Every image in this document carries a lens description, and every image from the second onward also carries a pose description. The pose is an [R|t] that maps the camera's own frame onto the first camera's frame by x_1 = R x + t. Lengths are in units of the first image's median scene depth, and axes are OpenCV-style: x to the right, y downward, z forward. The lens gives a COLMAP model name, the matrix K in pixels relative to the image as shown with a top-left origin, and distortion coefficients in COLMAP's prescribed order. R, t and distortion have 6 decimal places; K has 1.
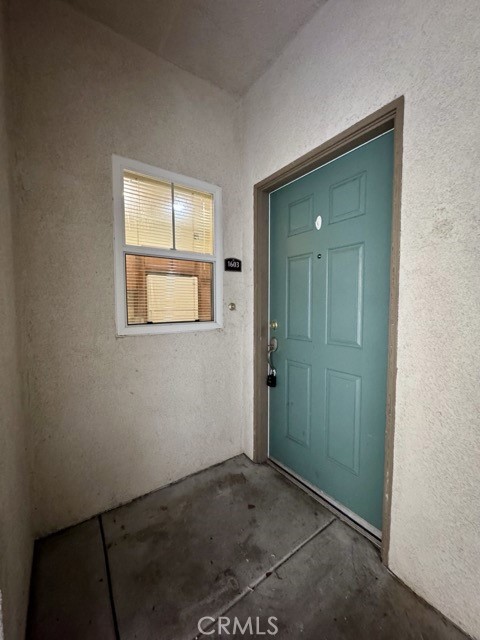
lens RADIAL K [[254.8, 0, 240.0], [0, 254.8, 320.0], [0, 0, 1]] dist [-0.001524, -0.000126]
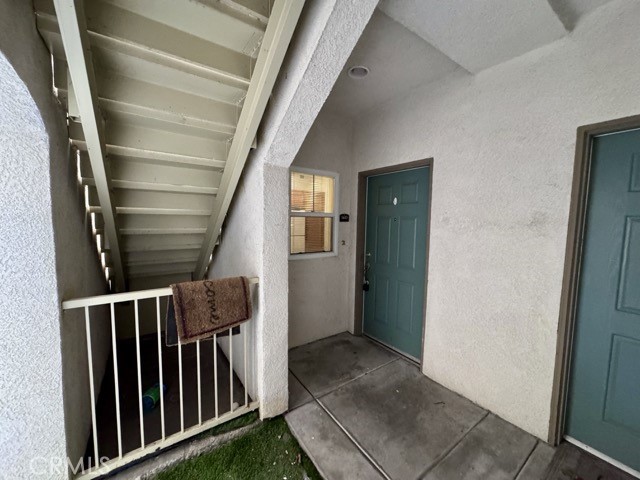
lens RADIAL K [[254.8, 0, 320.0], [0, 254.8, 240.0], [0, 0, 1]] dist [-0.001524, -0.000126]
pose [[0.999737, 0.020920, -0.009417, -0.176822], [-0.020741, 0.999608, 0.018791, -0.104201], [0.009807, -0.018590, 0.999779, -0.709686]]
